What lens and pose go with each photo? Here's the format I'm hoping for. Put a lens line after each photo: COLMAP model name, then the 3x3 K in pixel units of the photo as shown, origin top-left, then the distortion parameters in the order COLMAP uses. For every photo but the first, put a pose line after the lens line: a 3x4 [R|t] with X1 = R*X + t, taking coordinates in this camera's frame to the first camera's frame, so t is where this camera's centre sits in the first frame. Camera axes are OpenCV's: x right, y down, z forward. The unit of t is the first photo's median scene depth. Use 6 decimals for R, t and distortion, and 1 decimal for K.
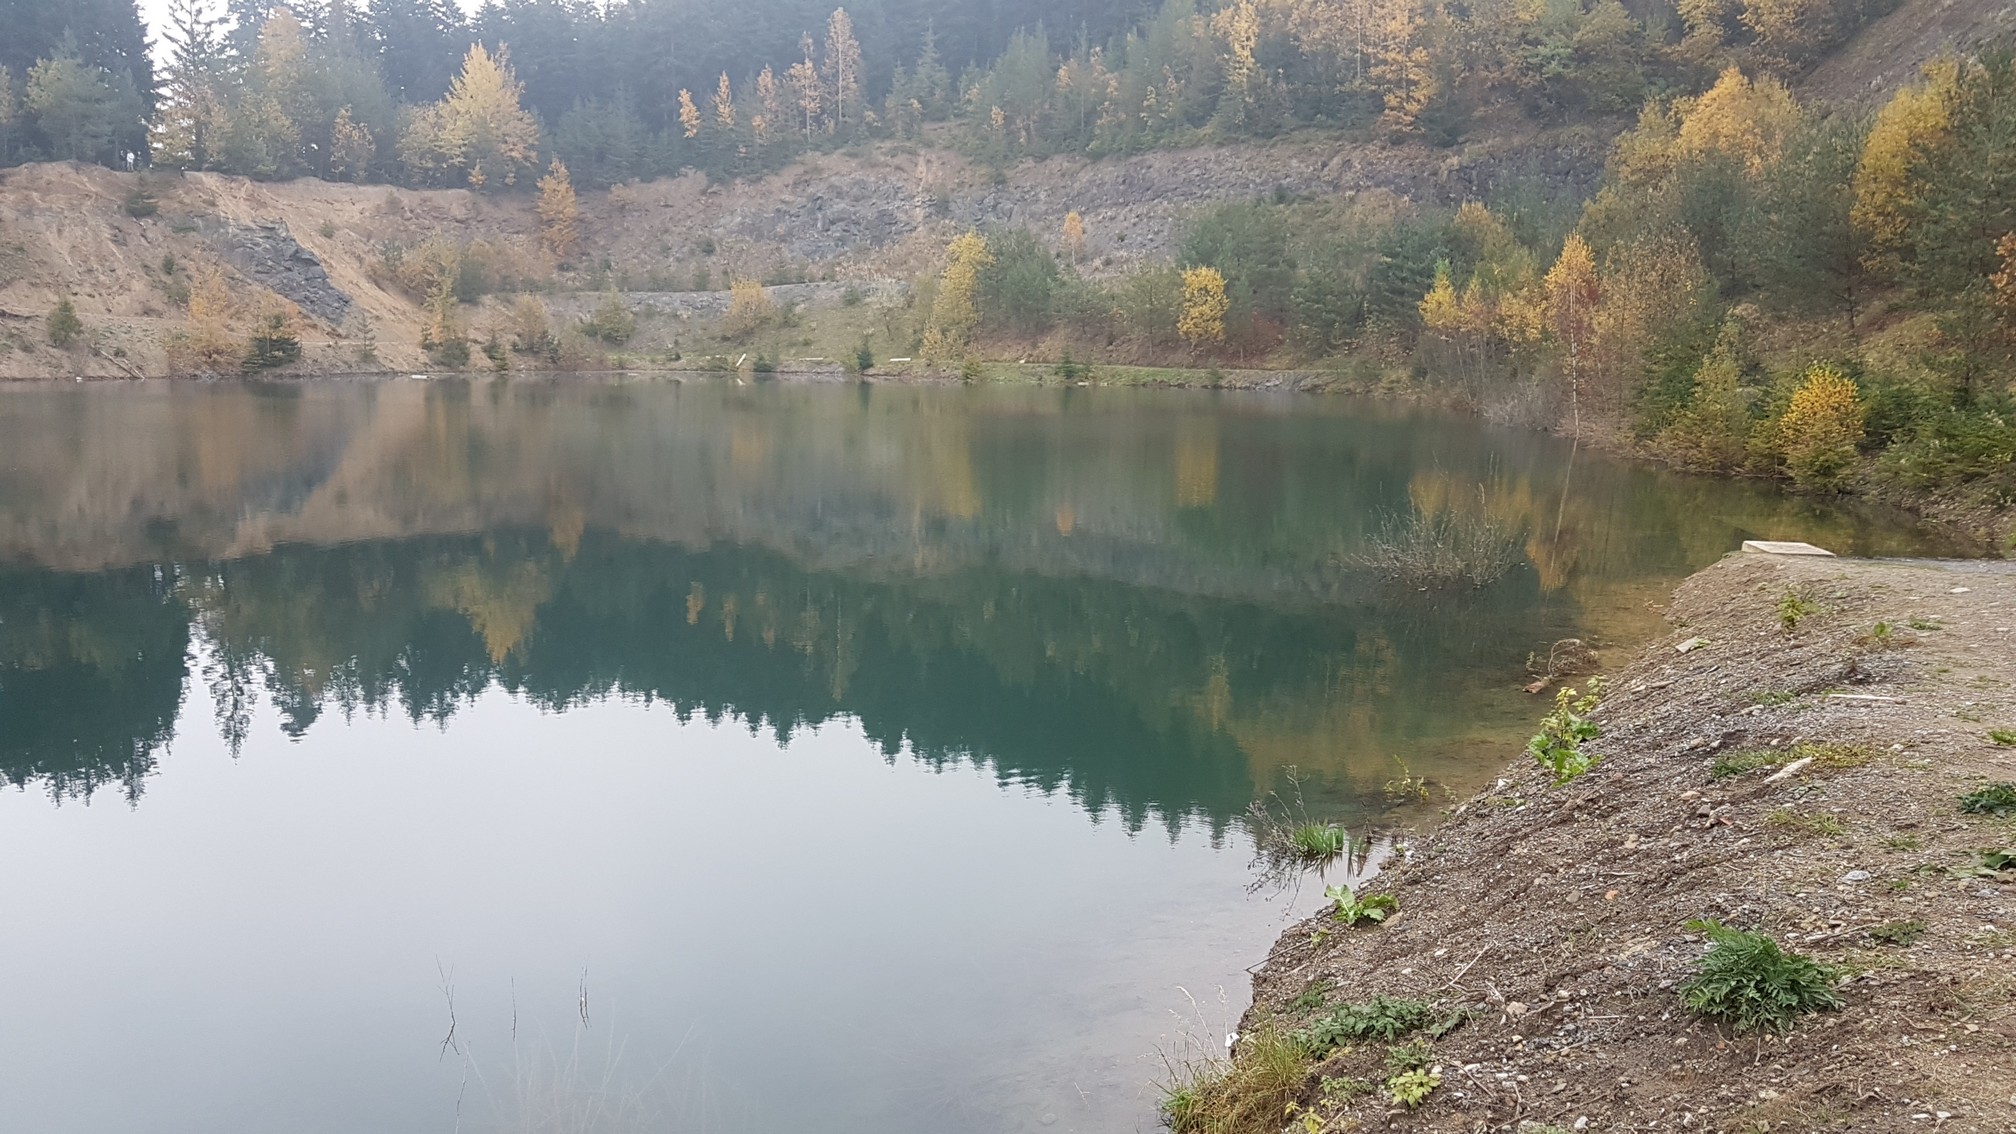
lens RADIAL K [[1574.4, 0, 969.0], [0, 1574.4, 577.4], [0, 0, 1]] dist [0.013435, -0.012904]
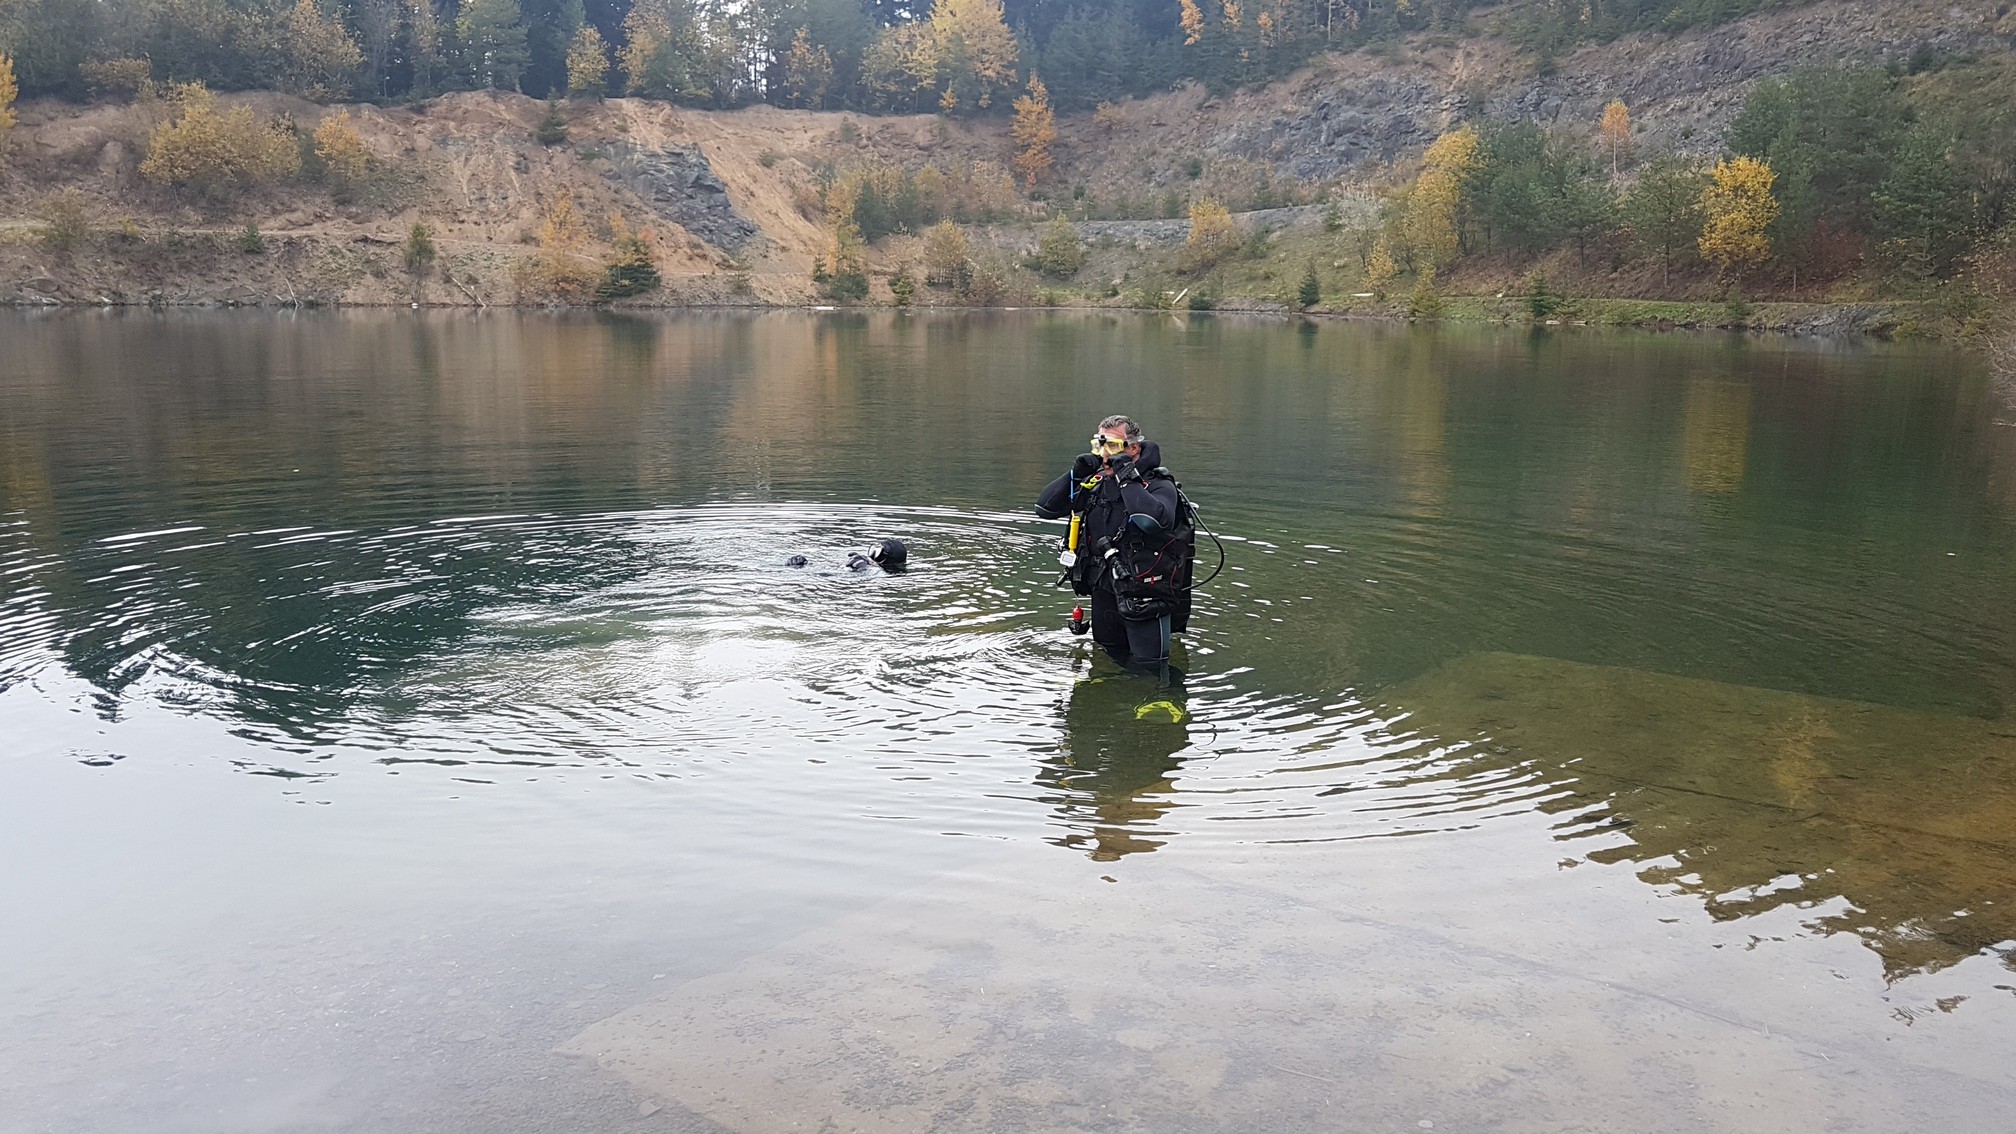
lens RADIAL K [[1574.4, 0, 982.0], [0, 1574.4, 574.1], [0, 0, 1]] dist [0.013435, -0.012904]
pose [[0.906975, 0.074501, -0.414543, 0.122457], [-0.064954, 0.997198, 0.037101, -0.013051], [0.416145, -0.006724, 0.909273, 0.182341]]
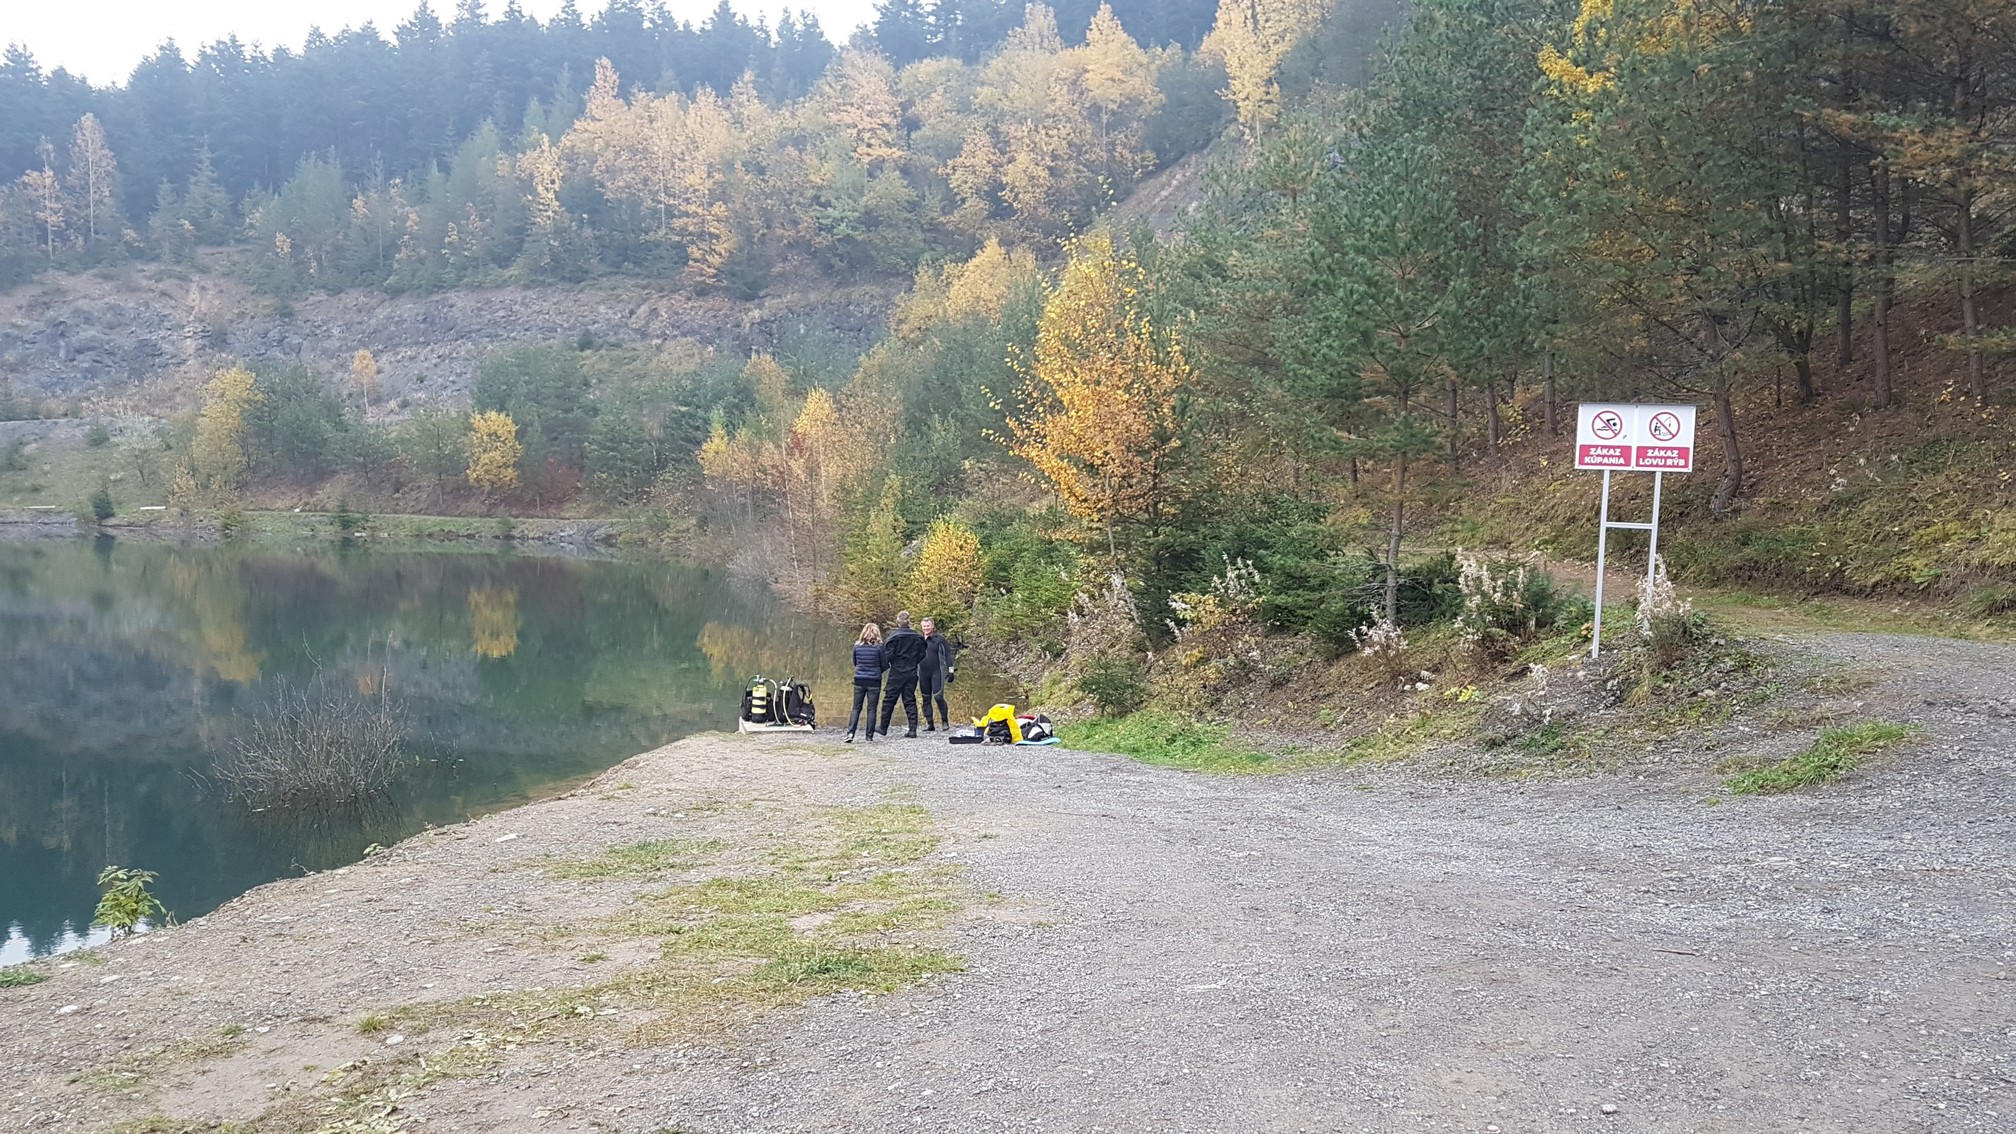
lens RADIAL K [[1574.4, 0, 982.2], [0, 1574.4, 609.1], [0, 0, 1]] dist [0.013435, -0.012904]
pose [[0.927834, -0.025640, 0.372110, 0.055338], [0.052231, 0.996736, -0.061557, -0.004132], [-0.369317, 0.076550, 0.926145, 0.020121]]
